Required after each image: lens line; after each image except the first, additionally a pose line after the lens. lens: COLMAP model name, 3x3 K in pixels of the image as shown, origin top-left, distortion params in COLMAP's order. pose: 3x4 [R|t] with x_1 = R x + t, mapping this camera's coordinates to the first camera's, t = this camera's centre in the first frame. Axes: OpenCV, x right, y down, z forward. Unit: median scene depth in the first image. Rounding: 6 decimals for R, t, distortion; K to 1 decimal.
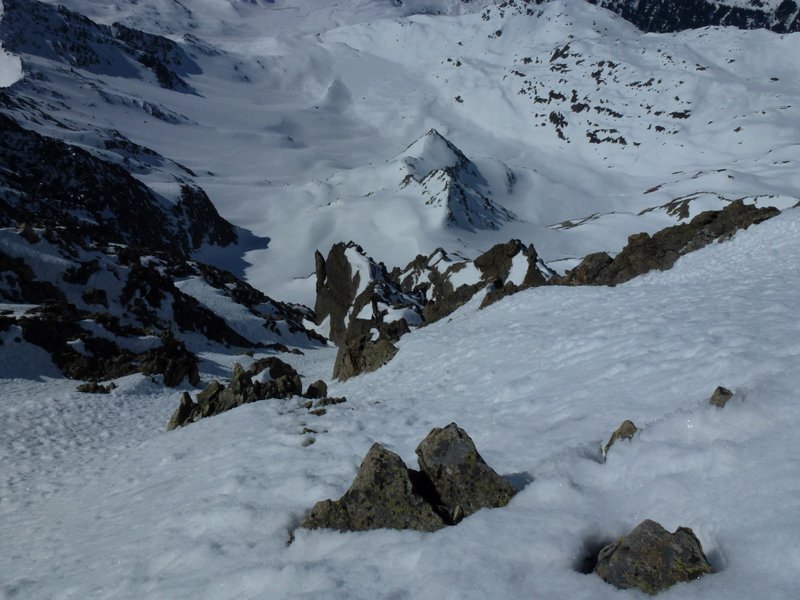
lens RADIAL K [[571.0, 0, 404.3], [0, 571.0, 298.5], [0, 0, 1]] dist [-0.062835, 0.024004]
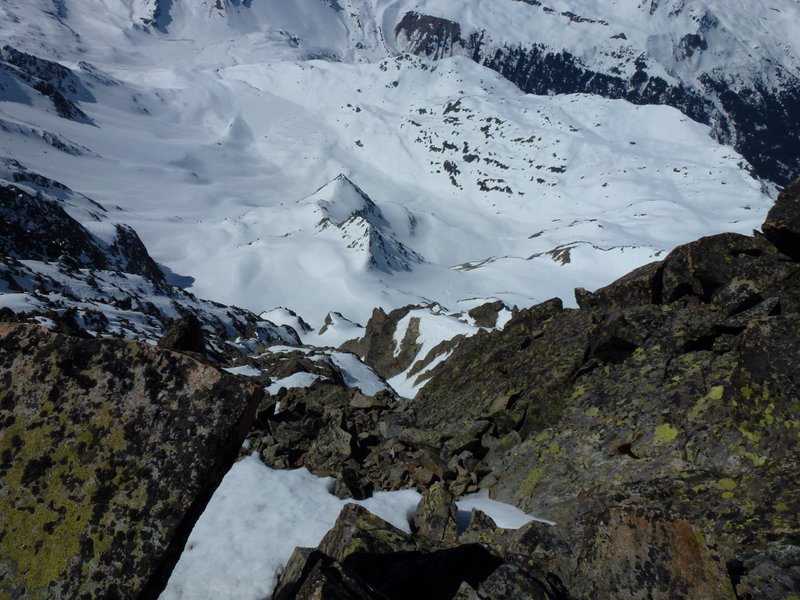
lens RADIAL K [[571.0, 0, 404.1], [0, 571.0, 297.7], [0, 0, 1]] dist [-0.062835, 0.024004]
pose [[0.980512, 0.005563, 0.196382, -0.033799], [0.006153, 0.998239, -0.058998, -0.001540], [-0.196365, 0.059057, 0.978751, -0.046020]]
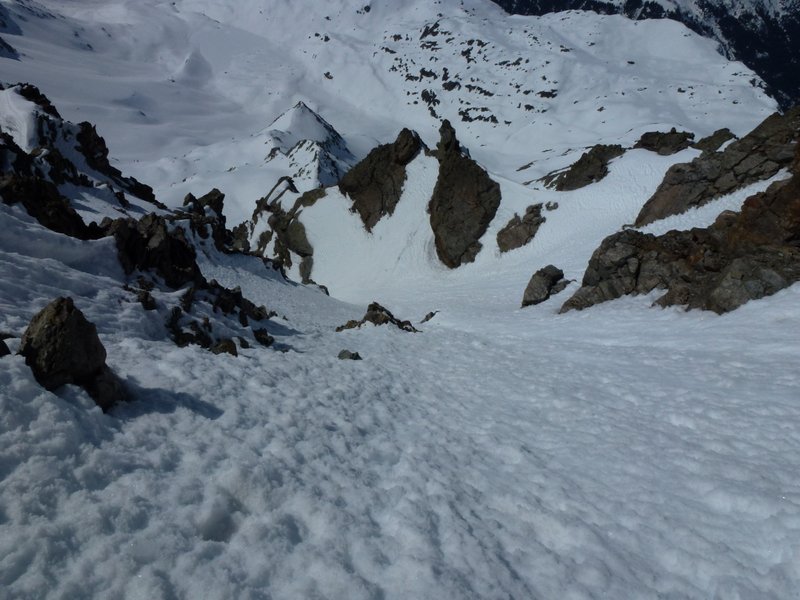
lens RADIAL K [[571.0, 0, 401.1], [0, 571.0, 298.9], [0, 0, 1]] dist [-0.062835, 0.024004]
pose [[0.977870, -0.044503, 0.204426, 0.005824], [0.039618, 0.998825, 0.027926, 0.003665], [-0.205429, -0.019209, 0.978484, 0.040088]]
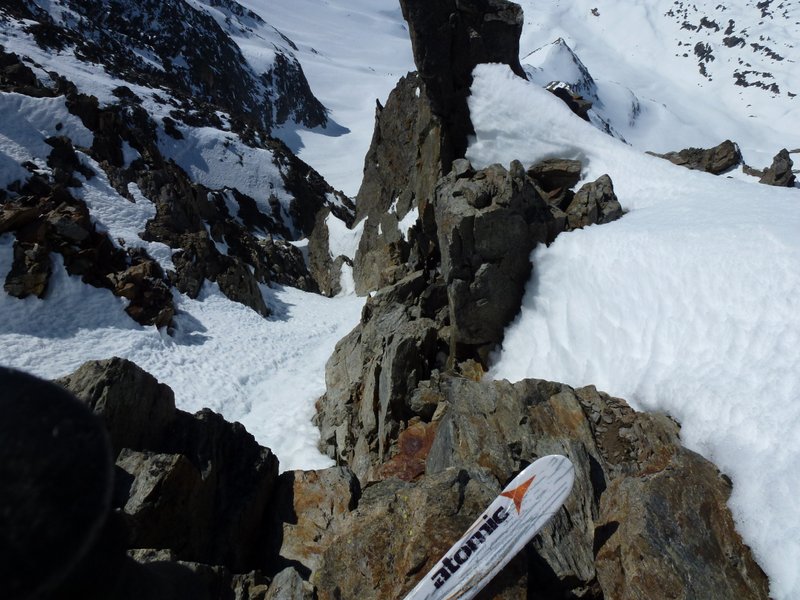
lens RADIAL K [[571.0, 0, 405.4], [0, 571.0, 297.4], [0, 0, 1]] dist [-0.062835, 0.024004]
pose [[0.972458, 0.201962, -0.116348, -0.001594], [-0.182614, 0.970387, 0.158119, 0.001072], [0.144837, -0.132517, 0.980541, 0.035399]]
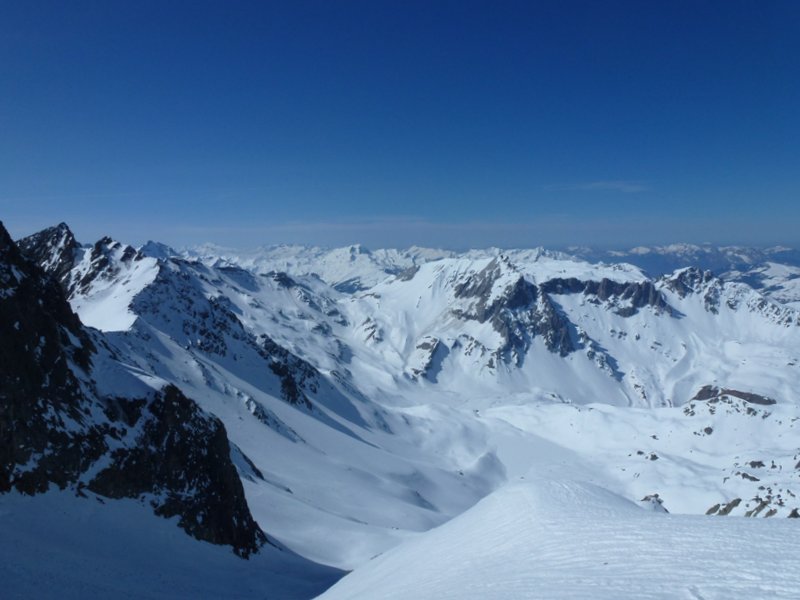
lens RADIAL K [[610.1, 0, 402.7], [0, 610.1, 304.1], [0, 0, 1]] dist [-0.054788, 0.005234]
pose [[0.954456, 0.119340, -0.273444, -0.039024], [-0.264857, 0.760841, -0.592429, -0.002828], [0.137347, 0.637871, 0.757797, 0.266636]]
